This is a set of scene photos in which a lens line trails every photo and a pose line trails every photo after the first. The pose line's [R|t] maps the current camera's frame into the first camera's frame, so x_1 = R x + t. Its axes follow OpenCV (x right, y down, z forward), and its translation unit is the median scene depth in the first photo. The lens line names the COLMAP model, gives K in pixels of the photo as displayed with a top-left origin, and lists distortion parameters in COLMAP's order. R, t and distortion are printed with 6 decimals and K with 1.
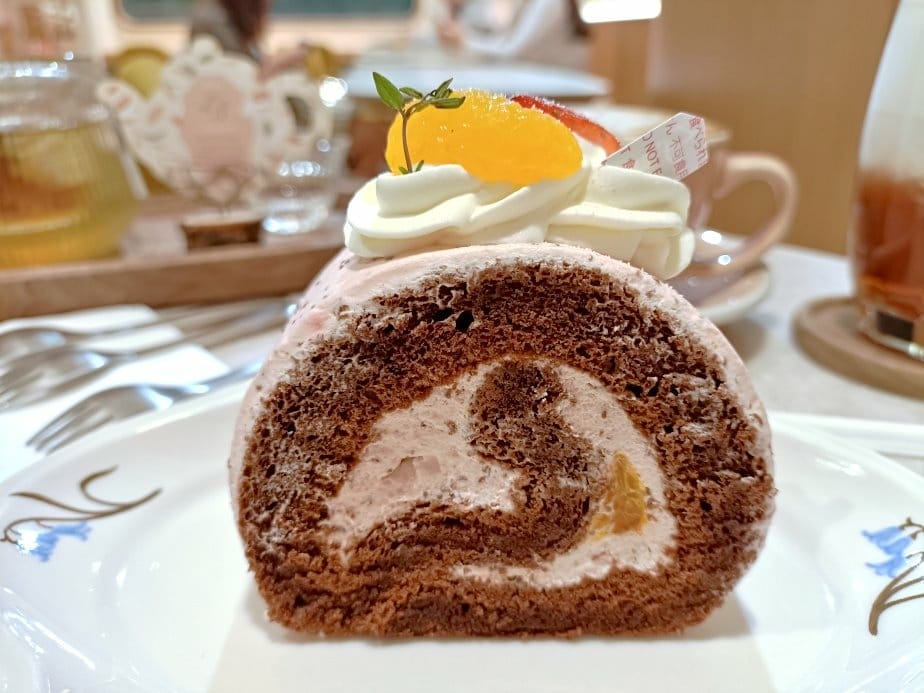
lens RADIAL K [[738.3, 0, 478.1], [0, 738.3, 314.8], [0, 0, 1]] dist [0.039180, -0.211433]
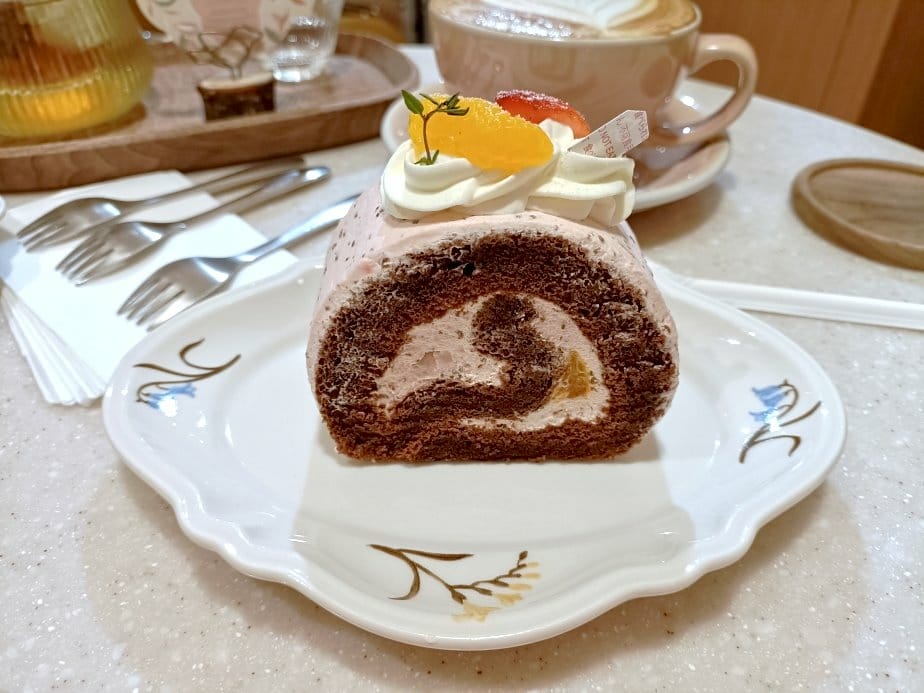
lens RADIAL K [[738.3, 0, 478.1], [0, 738.3, 314.8], [0, 0, 1]] dist [0.039180, -0.211433]
pose [[0.999918, -0.001773, 0.012651, -0.017936], [-0.001739, 0.962209, 0.272306, -0.284033], [-0.012656, -0.272306, 0.962127, -0.404265]]
